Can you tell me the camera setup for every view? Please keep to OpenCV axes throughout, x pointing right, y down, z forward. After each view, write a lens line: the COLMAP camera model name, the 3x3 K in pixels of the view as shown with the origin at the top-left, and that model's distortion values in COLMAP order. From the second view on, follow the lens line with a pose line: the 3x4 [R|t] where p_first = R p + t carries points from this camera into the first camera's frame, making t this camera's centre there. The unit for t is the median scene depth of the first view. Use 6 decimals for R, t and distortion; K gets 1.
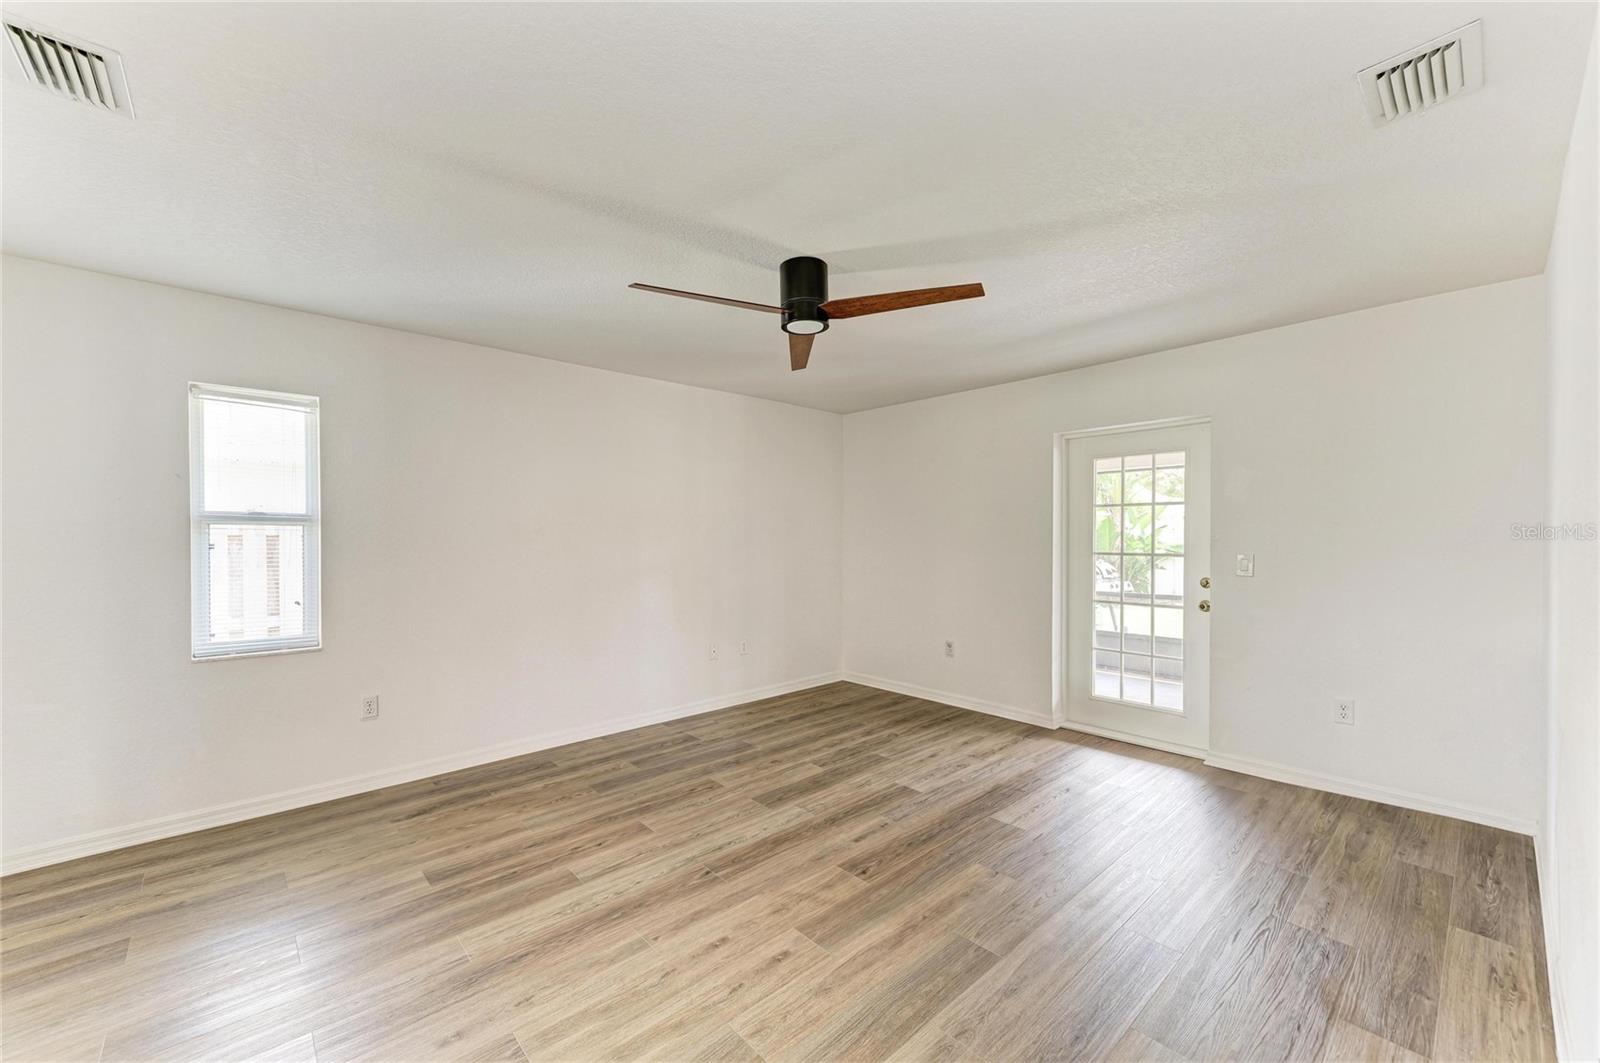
lens RADIAL K [[625.8, 0, 808.6], [0, 625.8, 543.7], [0, 0, 1]] dist [-0.002838, -0.000478]
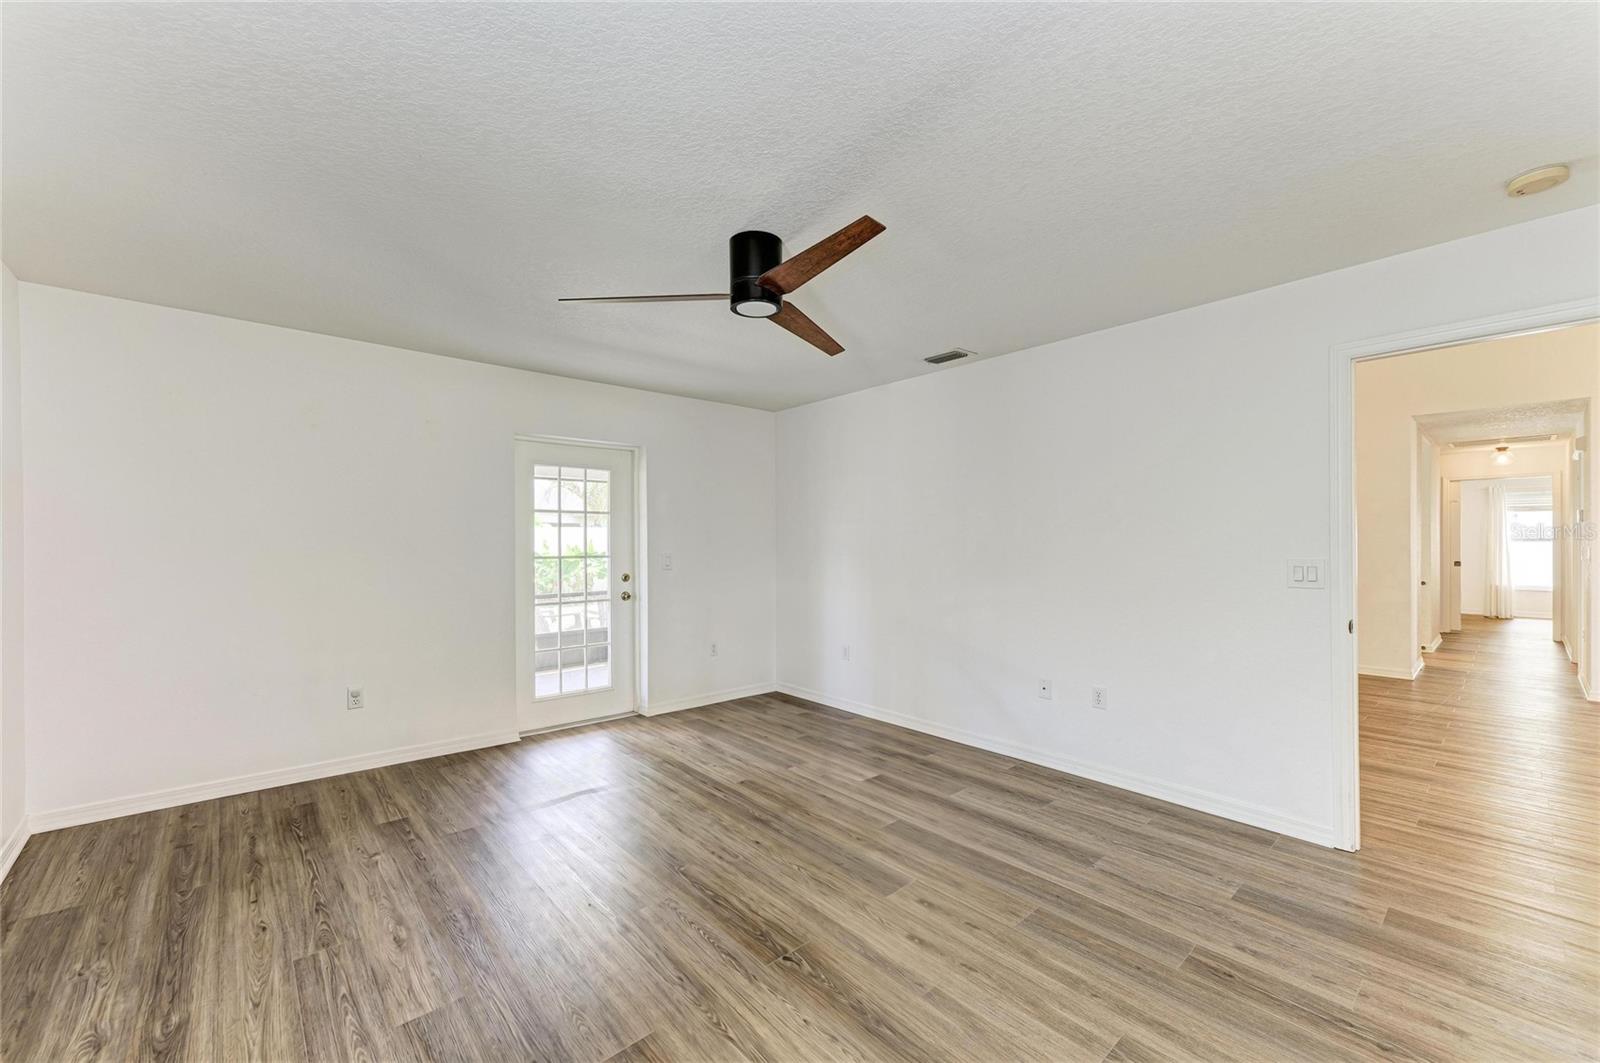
lens RADIAL K [[625.8, 0, 808.6], [0, 625.8, 543.7], [0, 0, 1]] dist [-0.002838, -0.000478]
pose [[0.021247, -0.005501, 0.999759, -0.584664], [0.017624, 0.999832, 0.005127, -0.005038], [-0.999619, 0.017511, 0.021340, 0.578872]]
